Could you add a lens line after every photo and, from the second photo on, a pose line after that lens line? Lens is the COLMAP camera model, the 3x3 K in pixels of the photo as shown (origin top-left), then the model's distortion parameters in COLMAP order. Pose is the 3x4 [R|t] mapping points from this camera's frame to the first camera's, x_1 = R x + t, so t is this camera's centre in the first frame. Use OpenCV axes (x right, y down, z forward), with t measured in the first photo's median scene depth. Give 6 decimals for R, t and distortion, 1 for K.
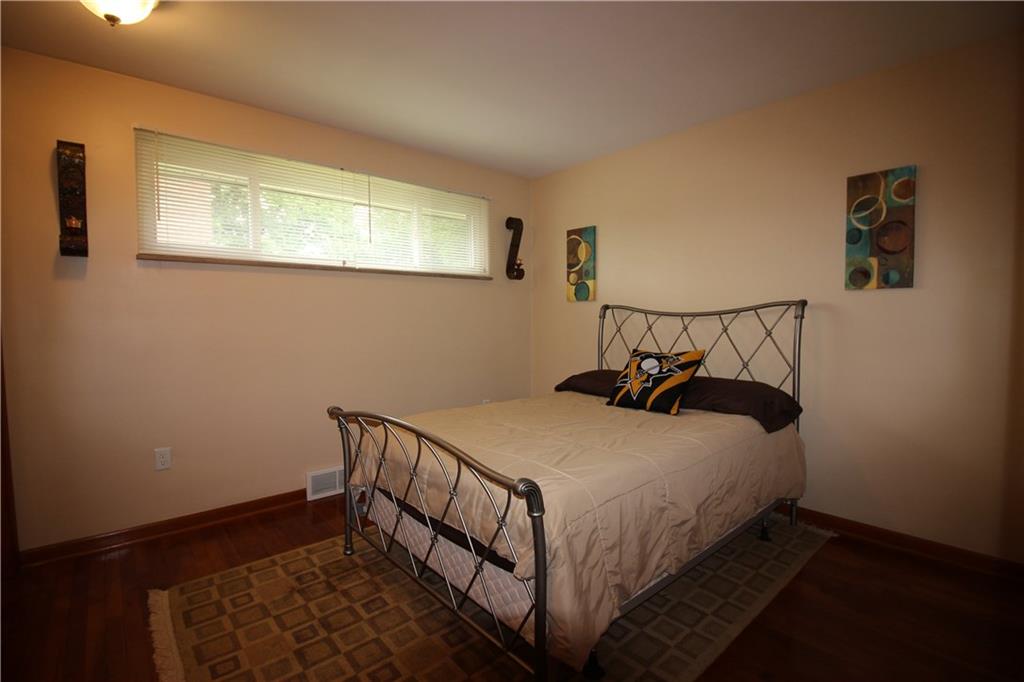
lens RADIAL K [[477.0, 0, 512.3], [0, 477.0, 340.5], [0, 0, 1]] dist [0.001032, -0.000412]
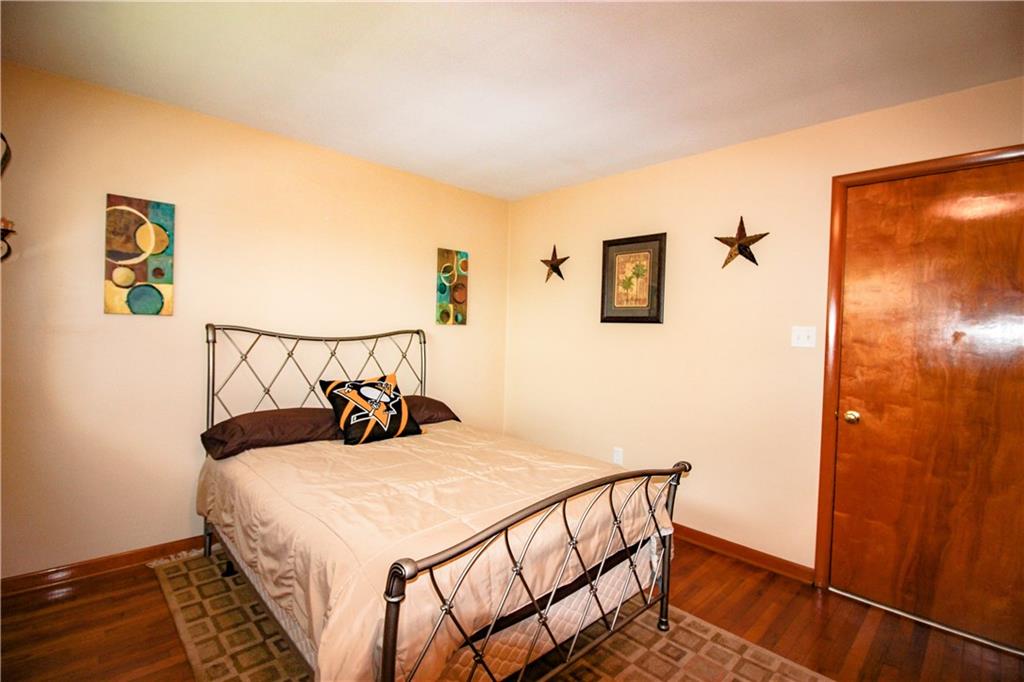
lens RADIAL K [[477.0, 0, 512.4], [0, 477.0, 340.4], [0, 0, 1]] dist [0.001032, -0.000412]
pose [[-0.035324, -0.017524, 0.999222, -0.717638], [0.021227, 0.999608, 0.018282, -0.071693], [-0.999150, 0.021856, -0.034938, 0.762622]]
